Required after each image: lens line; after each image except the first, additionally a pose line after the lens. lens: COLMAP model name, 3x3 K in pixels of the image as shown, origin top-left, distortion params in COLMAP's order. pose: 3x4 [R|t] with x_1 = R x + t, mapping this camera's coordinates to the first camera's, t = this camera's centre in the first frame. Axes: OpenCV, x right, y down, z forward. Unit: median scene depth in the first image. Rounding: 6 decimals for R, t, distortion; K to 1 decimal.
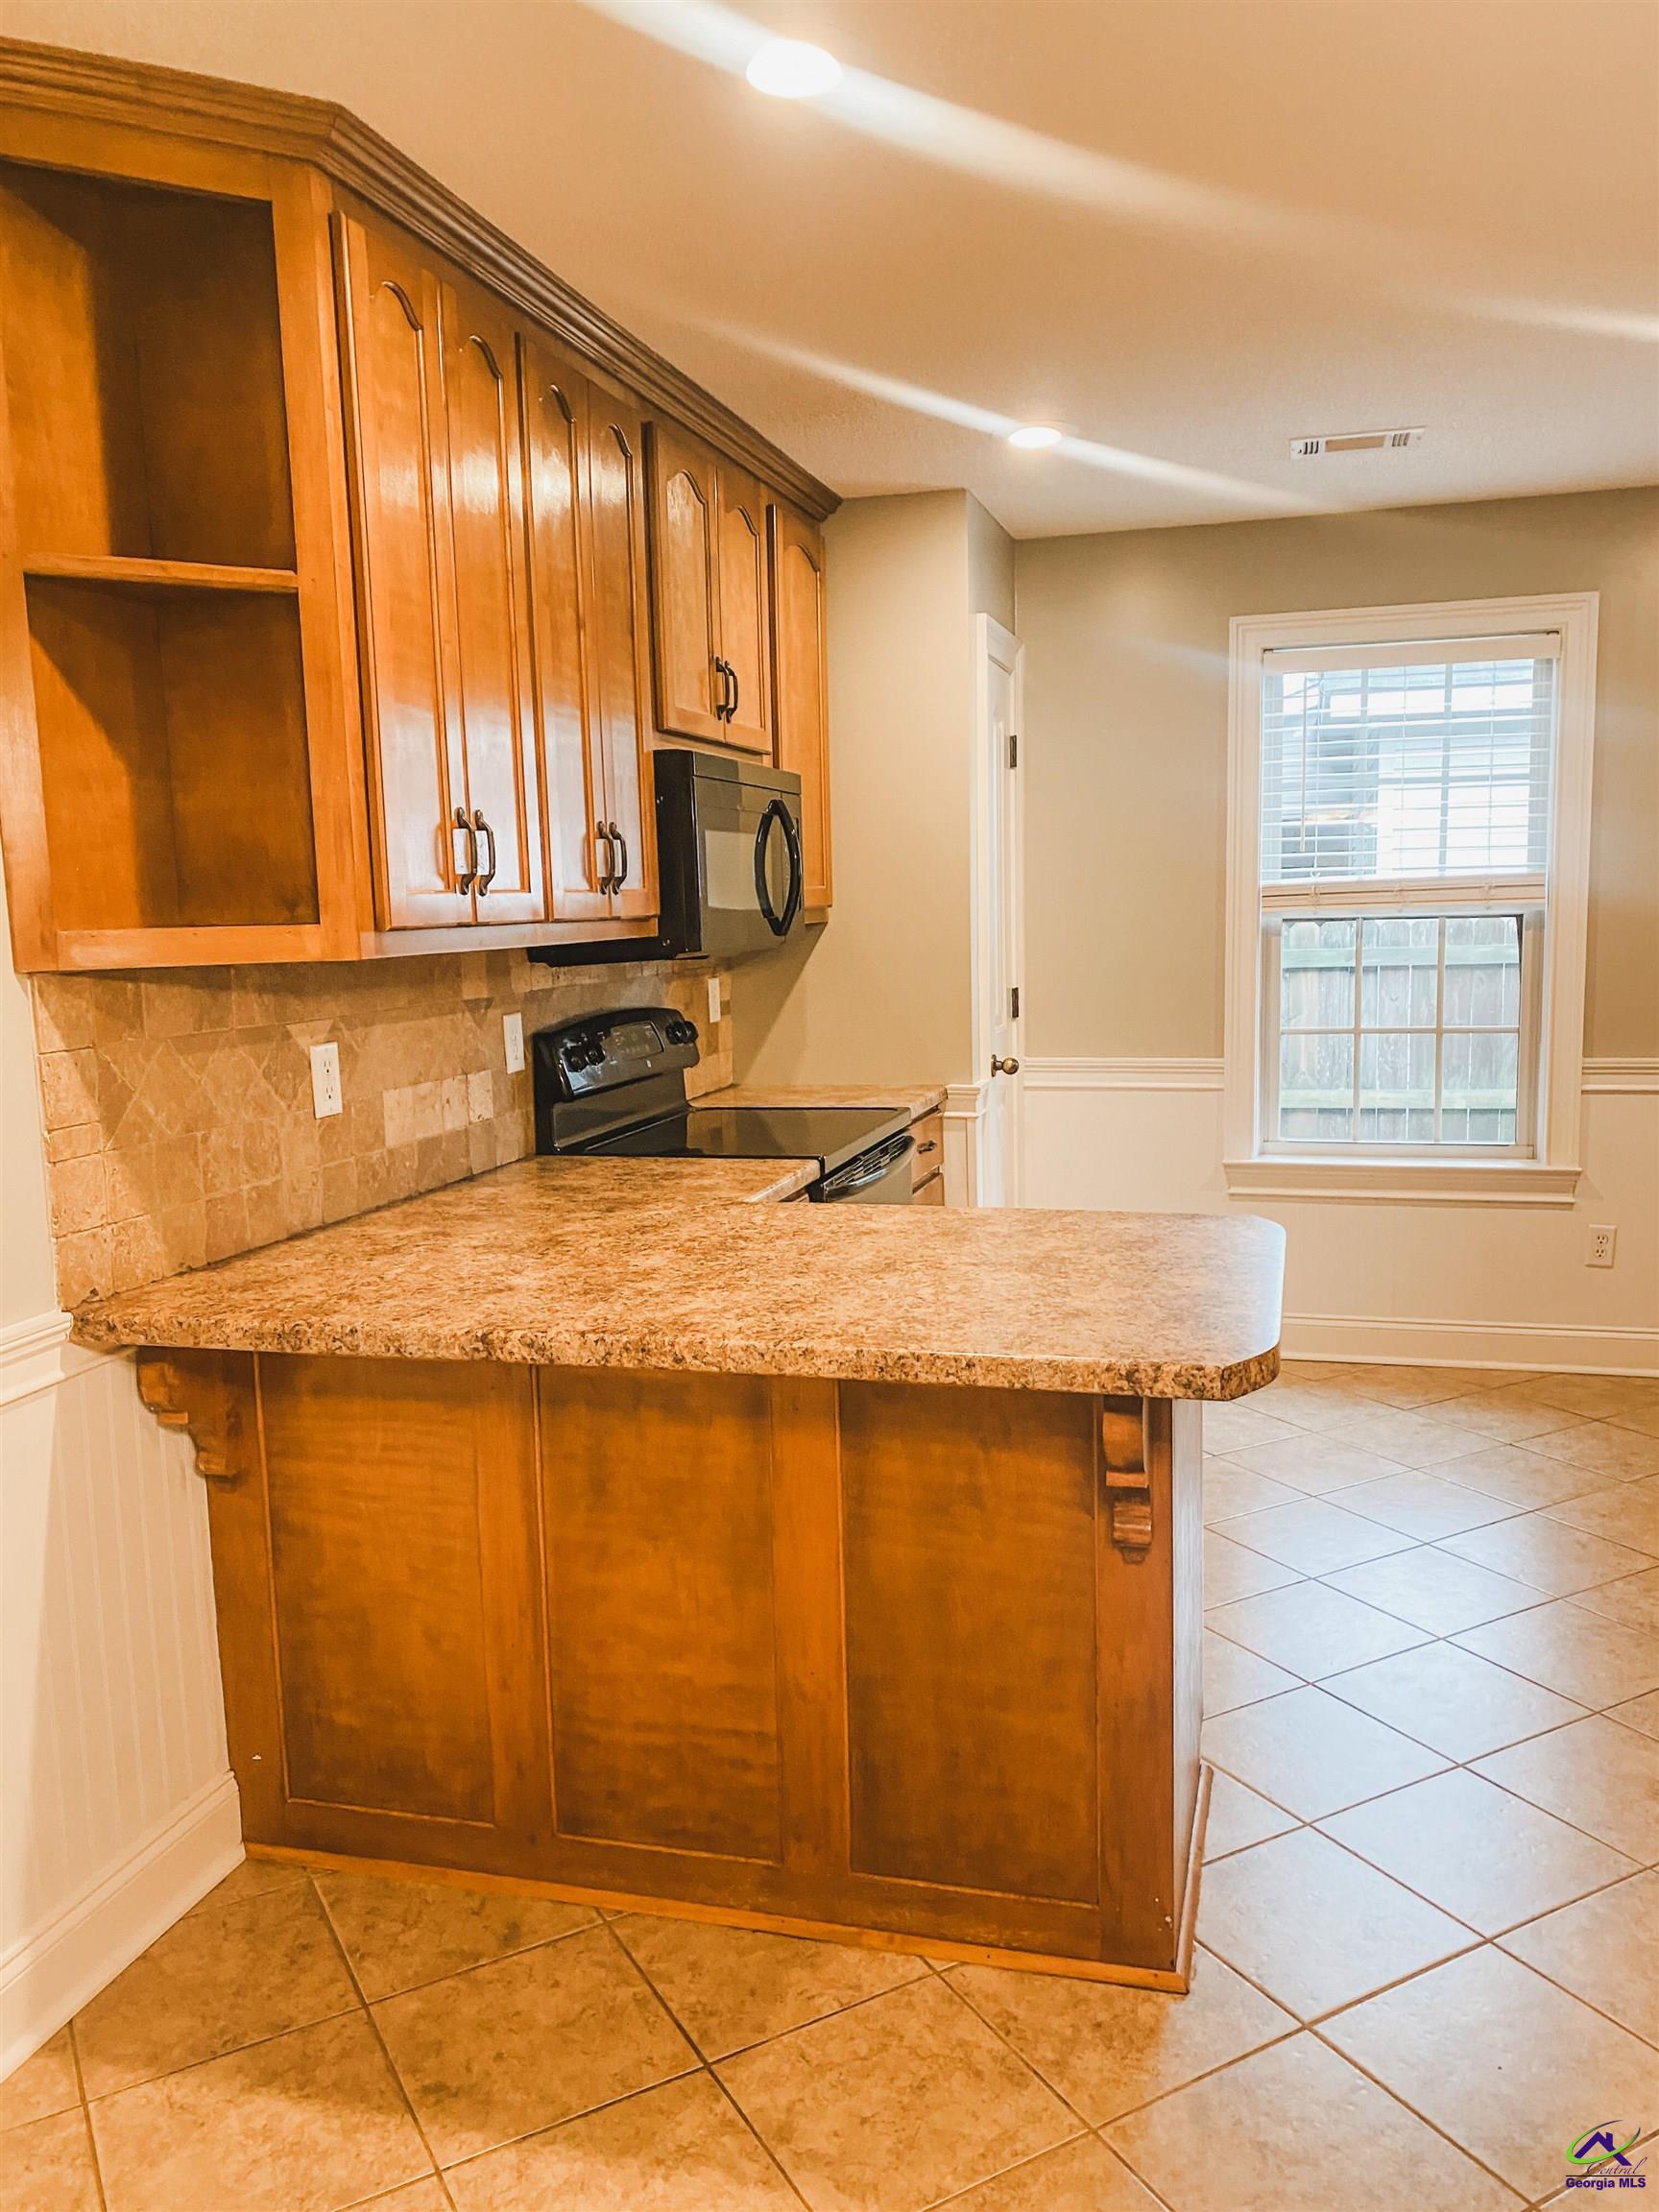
lens RADIAL K [[1677.4, 0, 842.6], [0, 1677.4, 1119.2], [0, 0, 1]] dist [0.023808, -0.022192]
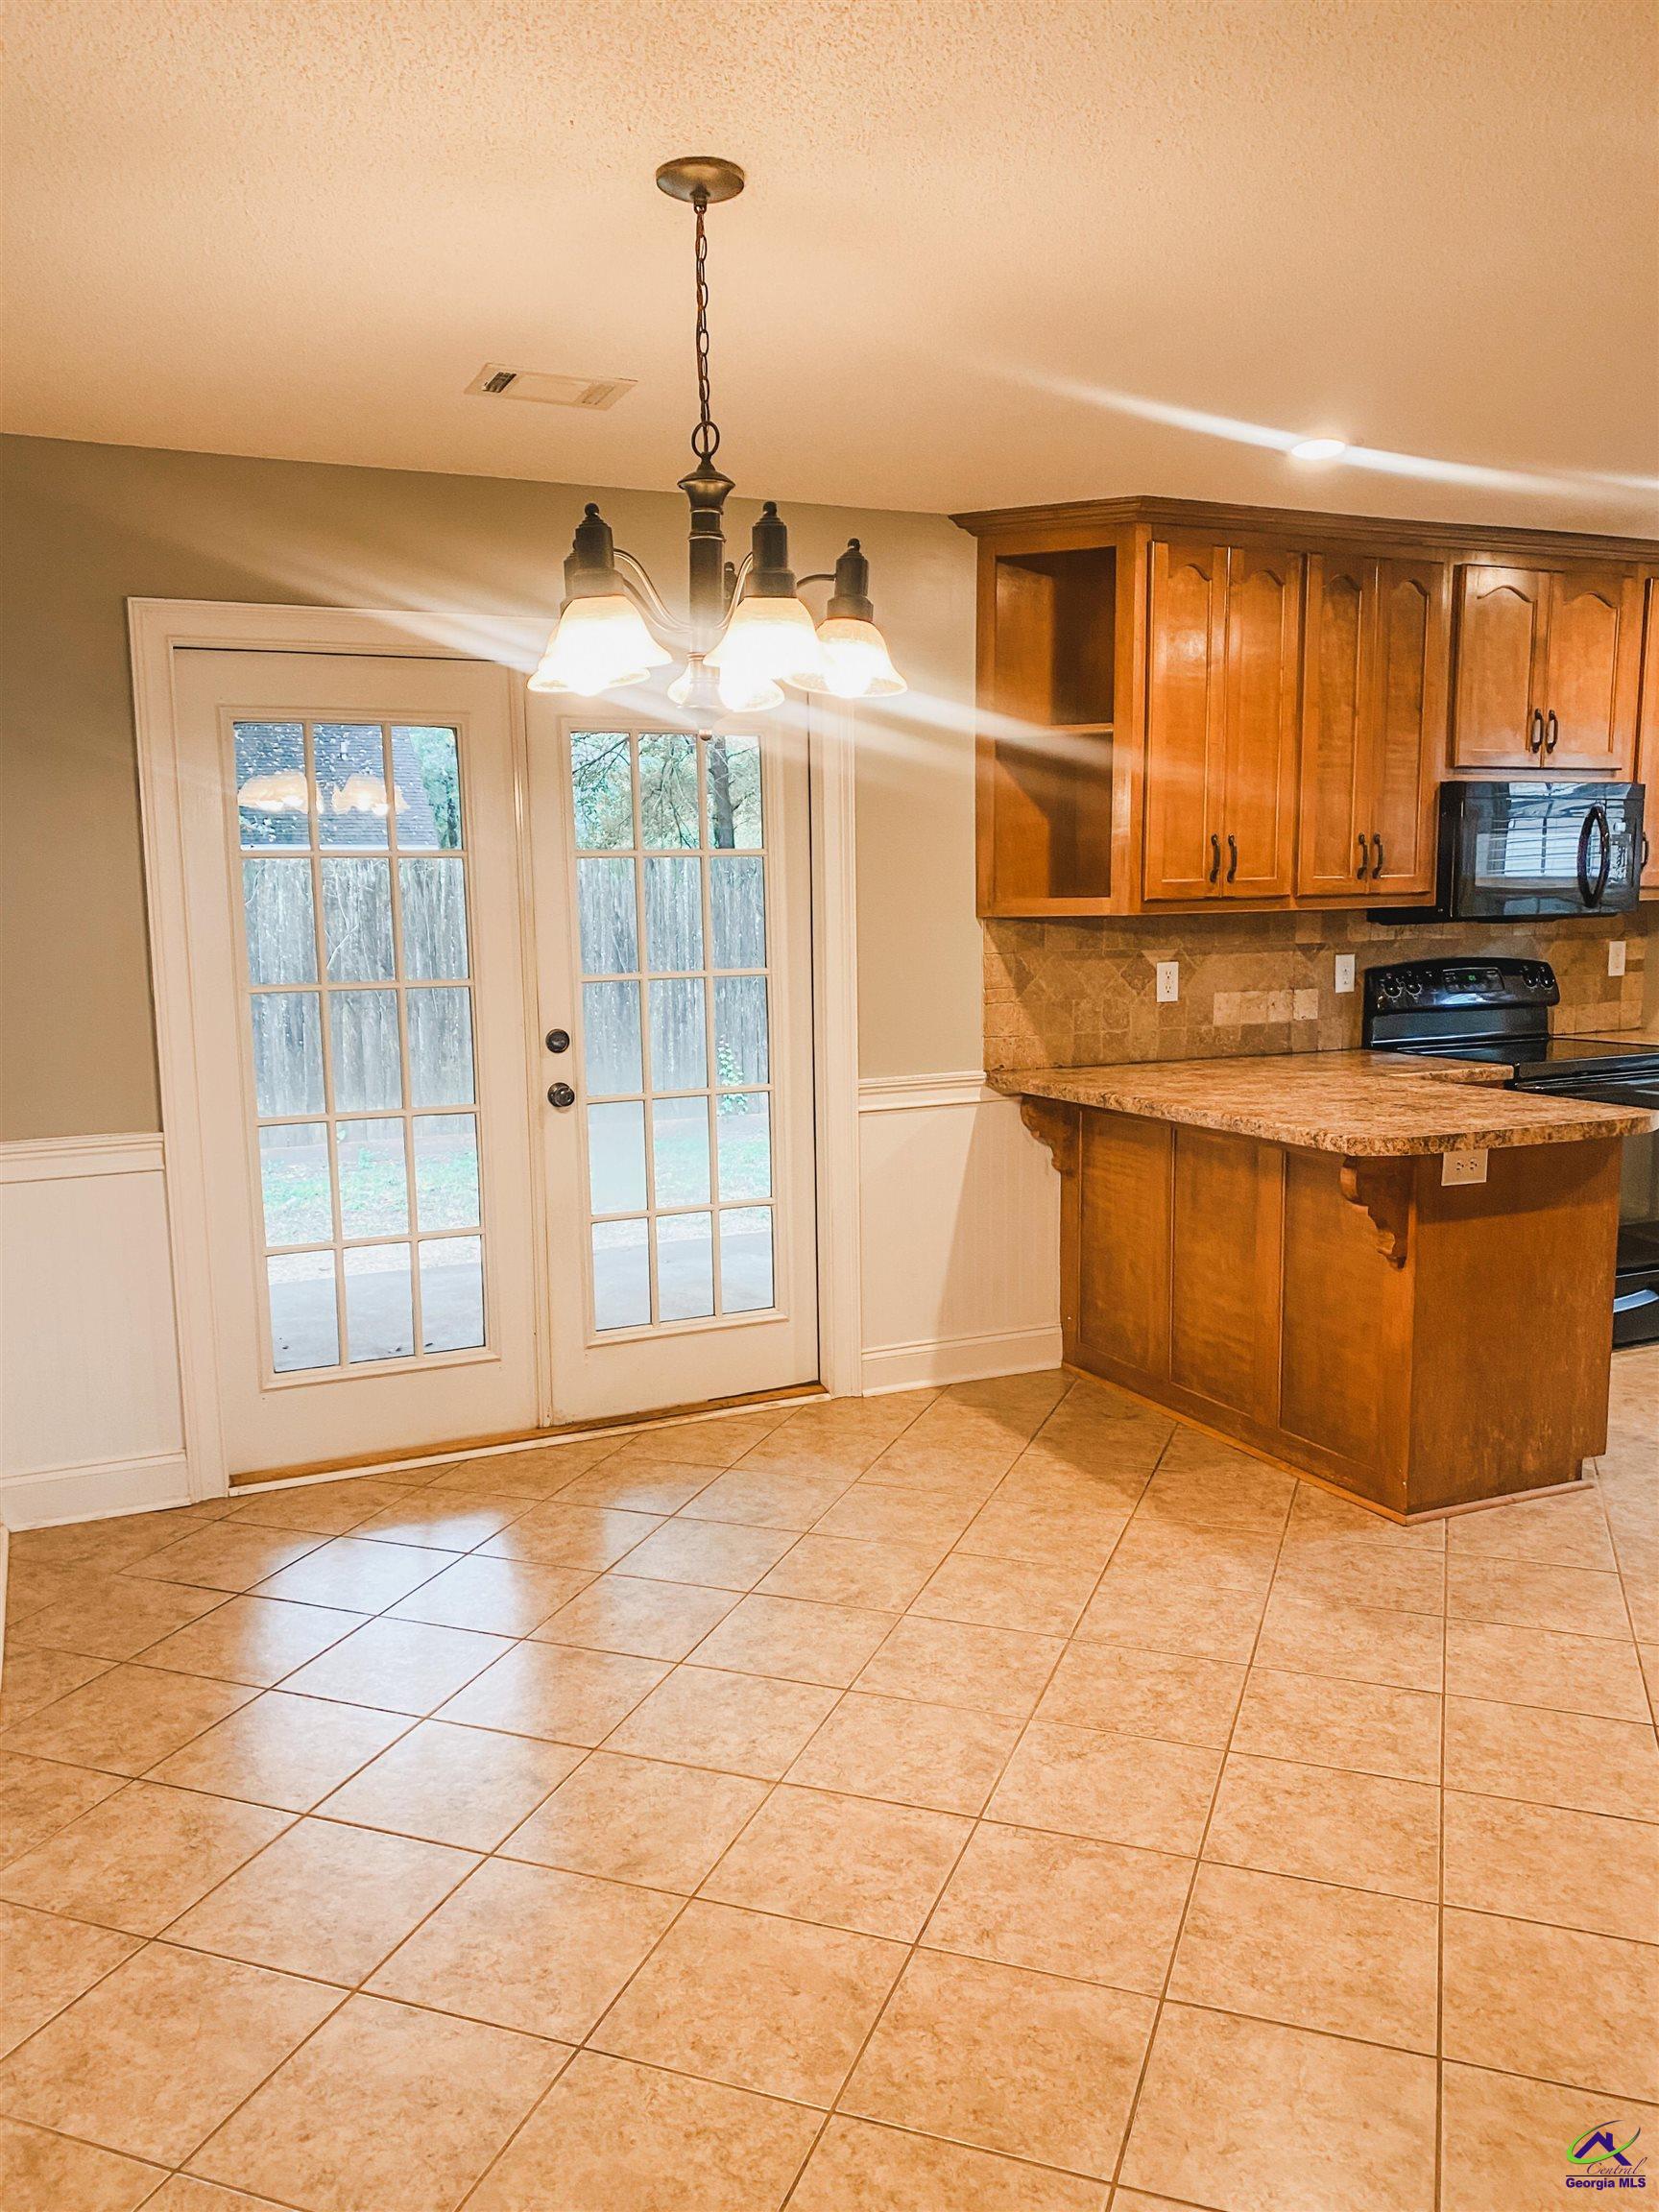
lens RADIAL K [[1677.4, 0, 823.6], [0, 1677.4, 1115.1], [0, 0, 1]] dist [0.023808, -0.022192]
pose [[0.637512, 0.115465, -0.761739, 0.971489], [-0.099956, 0.992745, 0.066827, 0.040085], [0.763929, 0.033537, 0.644428, -0.516351]]
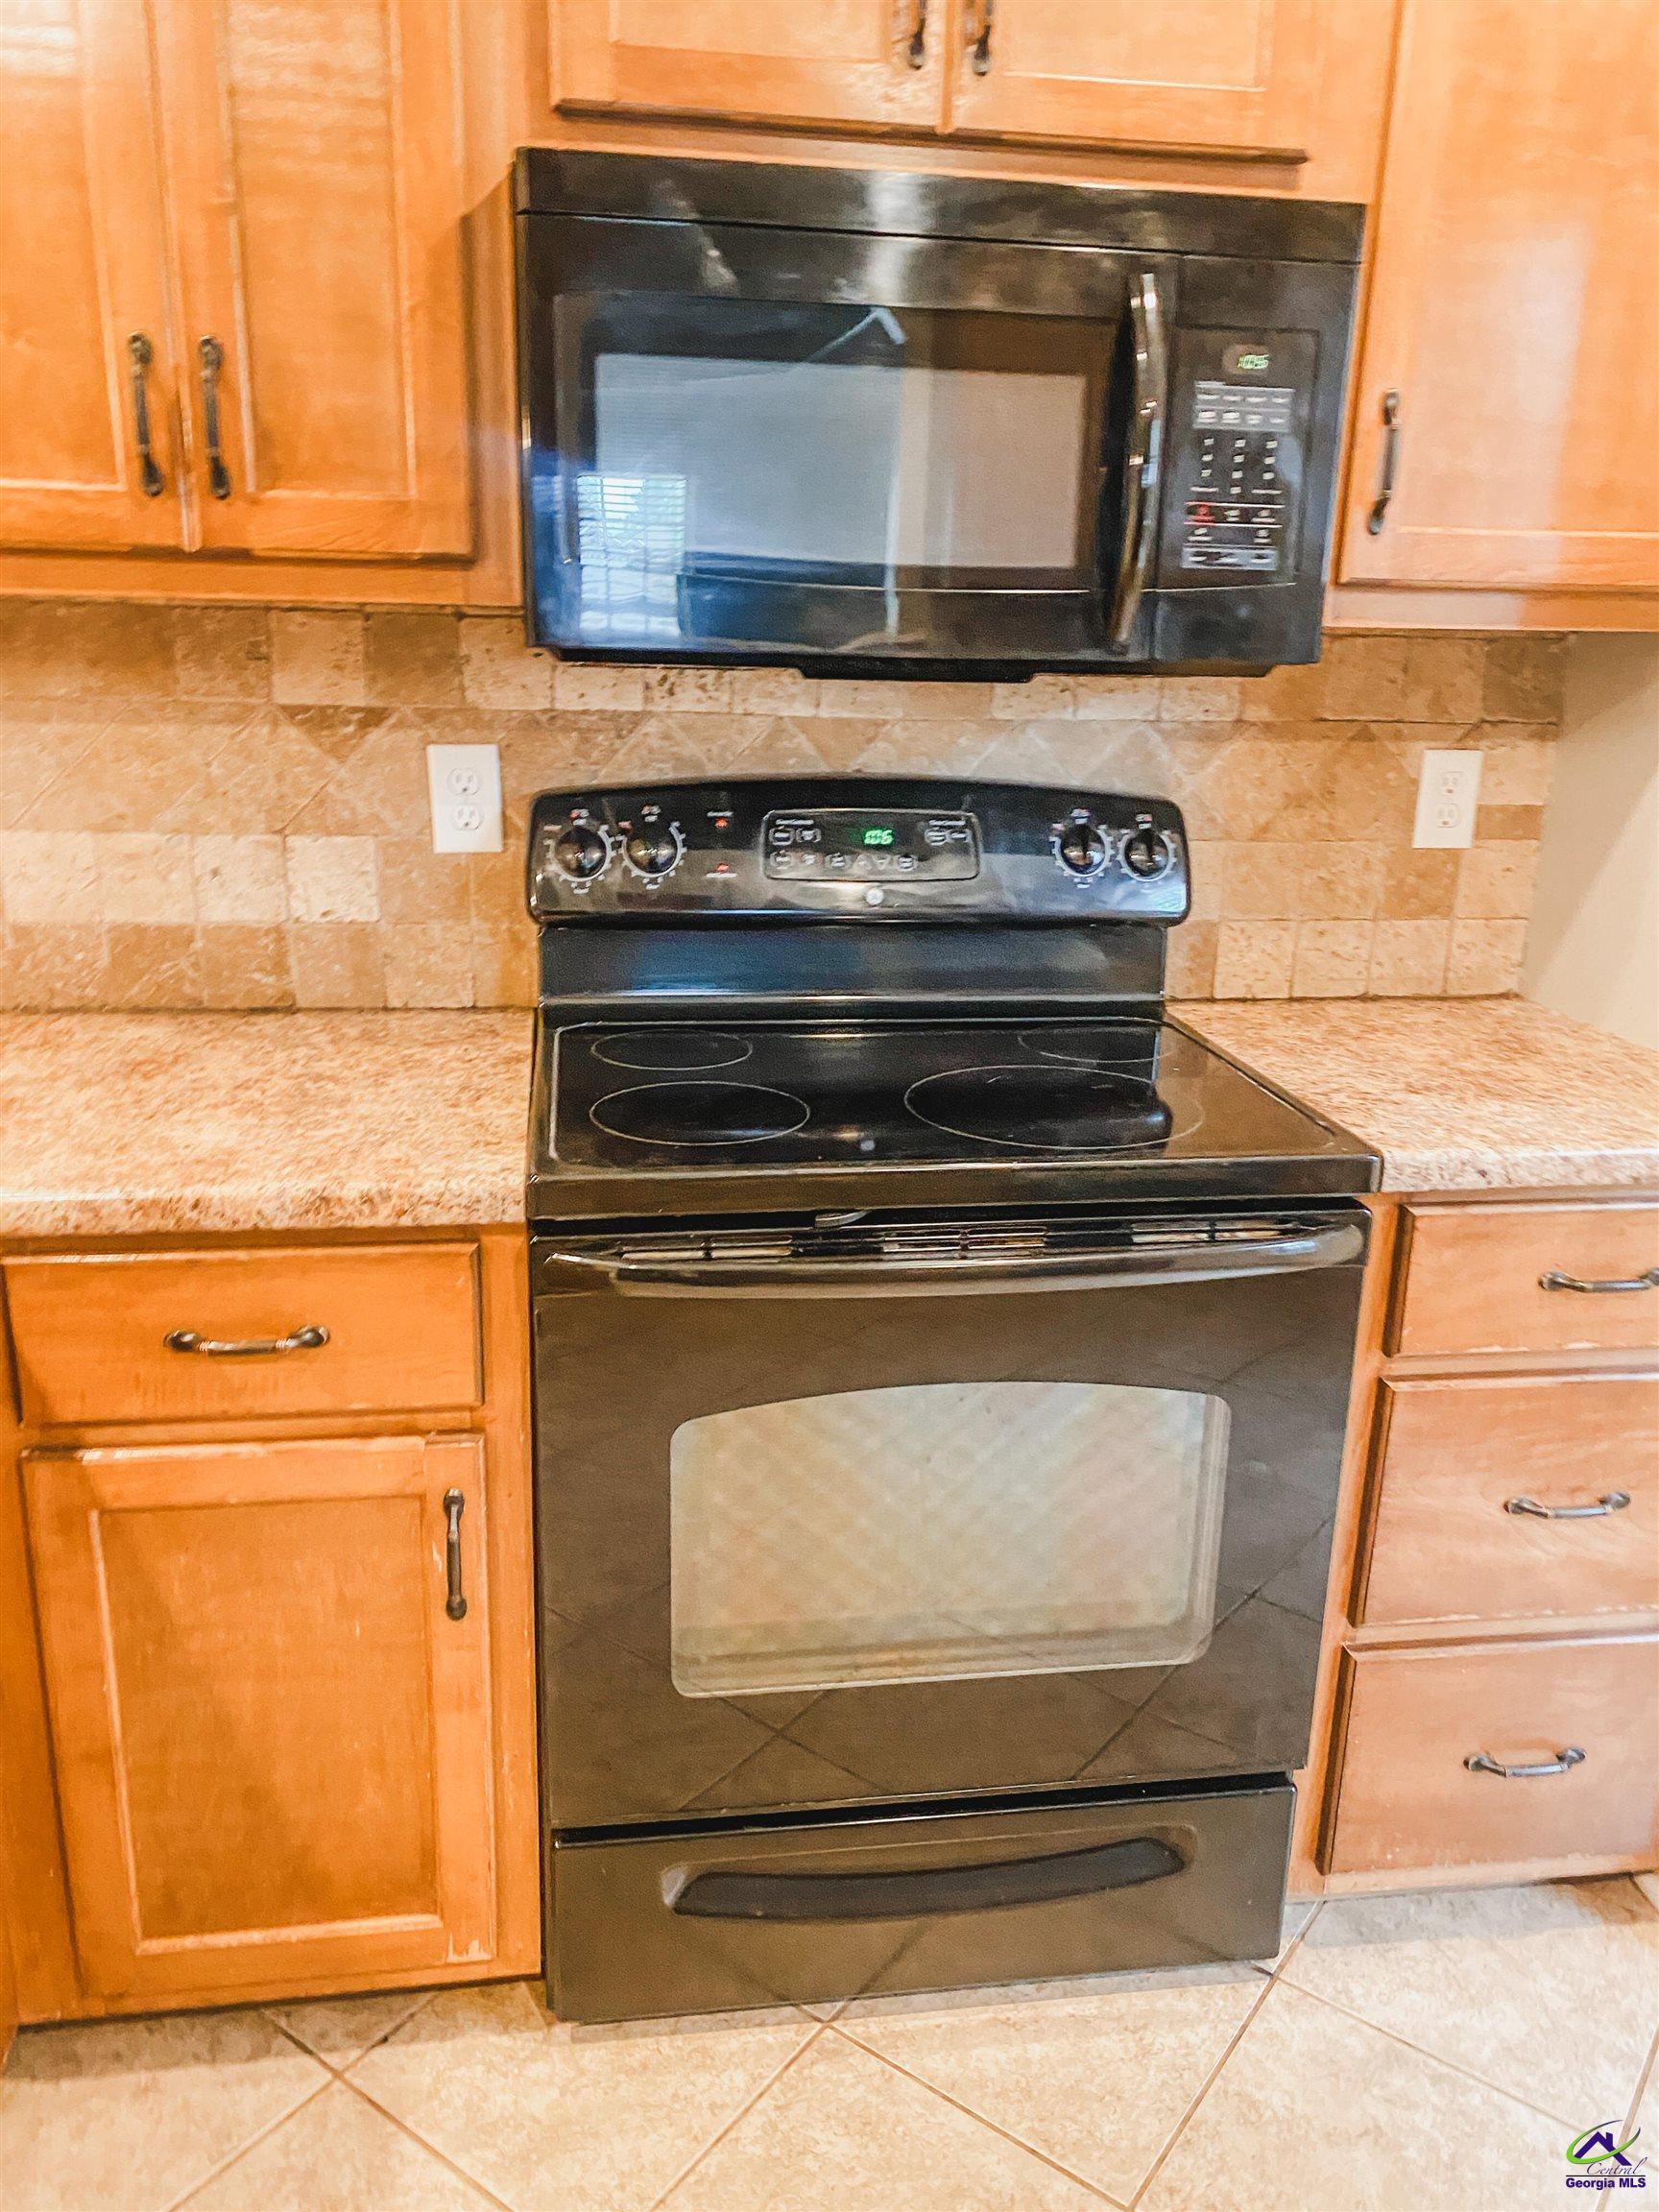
lens RADIAL K [[1677.4, 0, 835.8], [0, 1677.4, 1112.9], [0, 0, 1]] dist [0.023808, -0.022192]
pose [[0.409032, 0.304836, -0.860098, 0.502330], [-0.156581, 0.952019, 0.262950, -0.154900], [0.898986, 0.027120, 0.437138, 1.206784]]
